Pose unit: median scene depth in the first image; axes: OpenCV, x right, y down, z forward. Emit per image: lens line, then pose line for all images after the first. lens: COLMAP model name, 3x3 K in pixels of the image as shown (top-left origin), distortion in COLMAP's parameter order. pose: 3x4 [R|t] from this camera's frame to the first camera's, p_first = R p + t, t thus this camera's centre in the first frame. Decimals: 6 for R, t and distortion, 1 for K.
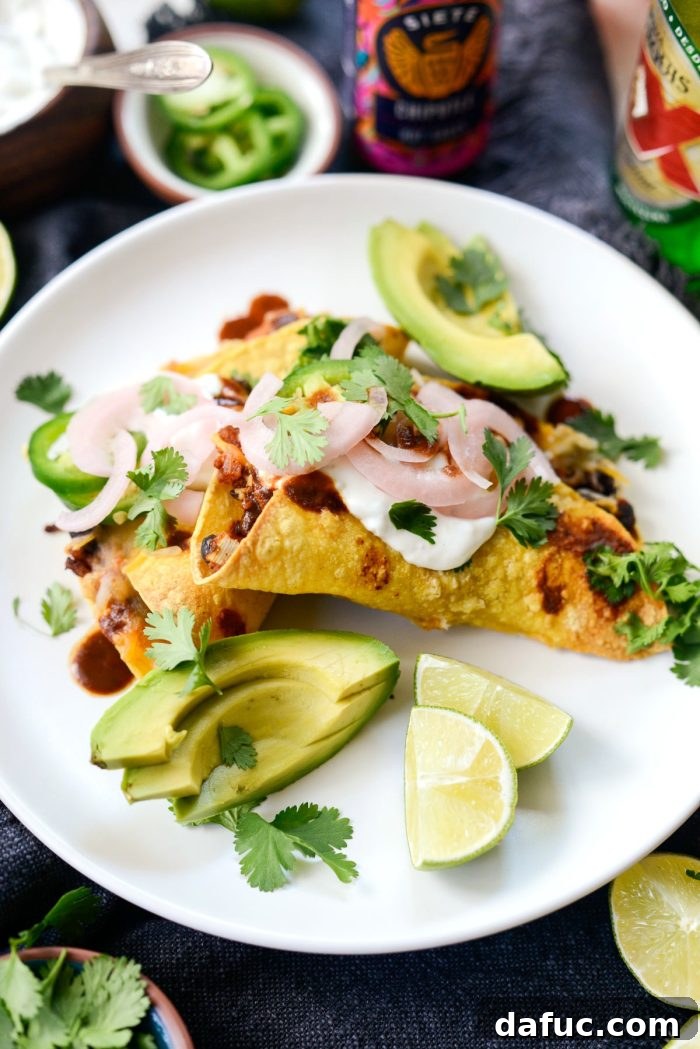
lens RADIAL K [[1690.8, 0, 350.0], [0, 1690.8, 524.5], [0, 0, 1]] dist [-0.005861, -0.105998]
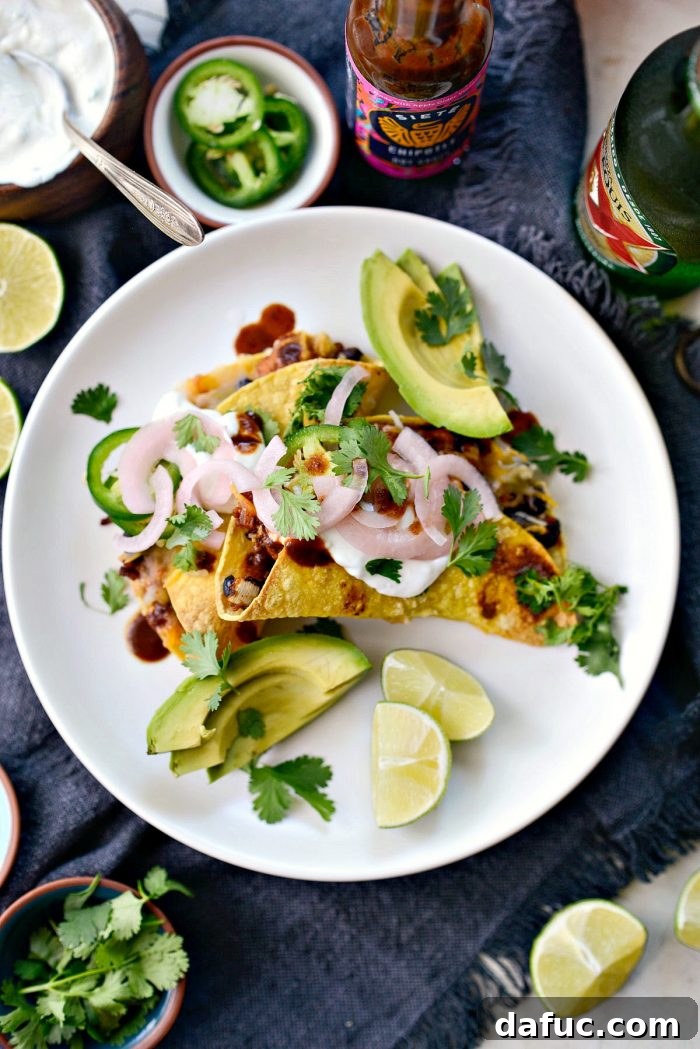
lens RADIAL K [[1690.8, 0, 350.0], [0, 1690.8, 524.5], [0, 0, 1]] dist [-0.005861, -0.105998]
pose [[0.999624, 0.027075, -0.004282, 0.015136], [-0.022914, 0.911096, 0.411557, -0.563220], [0.015044, -0.411304, 0.911374, -0.179896]]
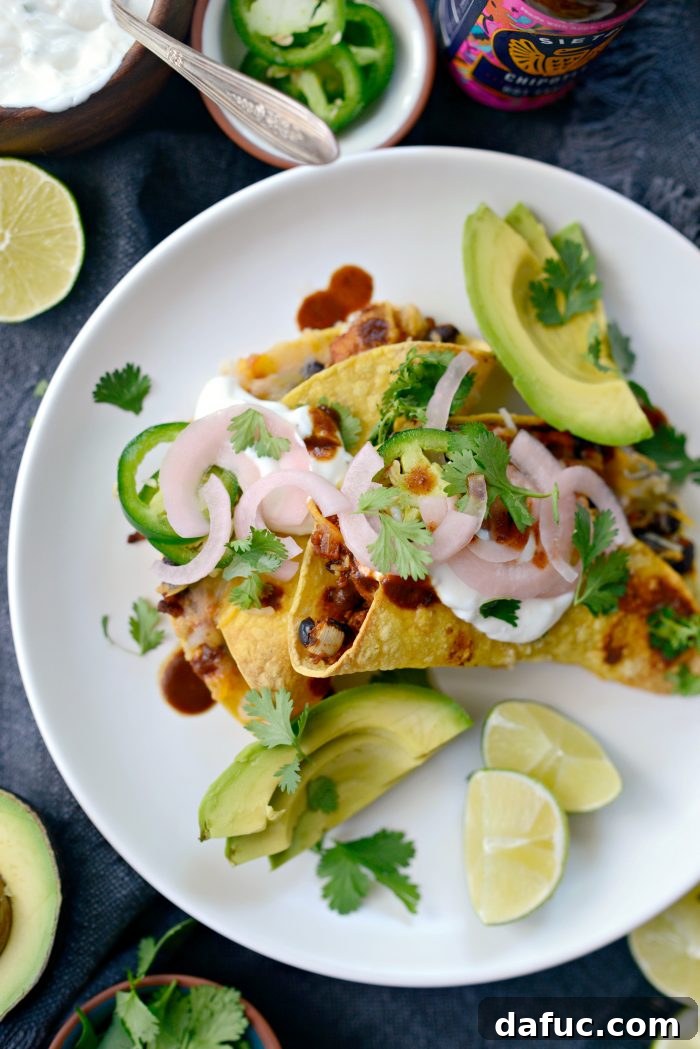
lens RADIAL K [[1690.8, 0, 350.0], [0, 1690.8, 524.5], [0, 0, 1]] dist [-0.005861, -0.105998]
pose [[0.993755, 0.036149, 0.105569, -0.165778], [-0.082006, 0.878181, 0.471246, -0.528018], [-0.075674, -0.476960, 0.875661, 0.109206]]
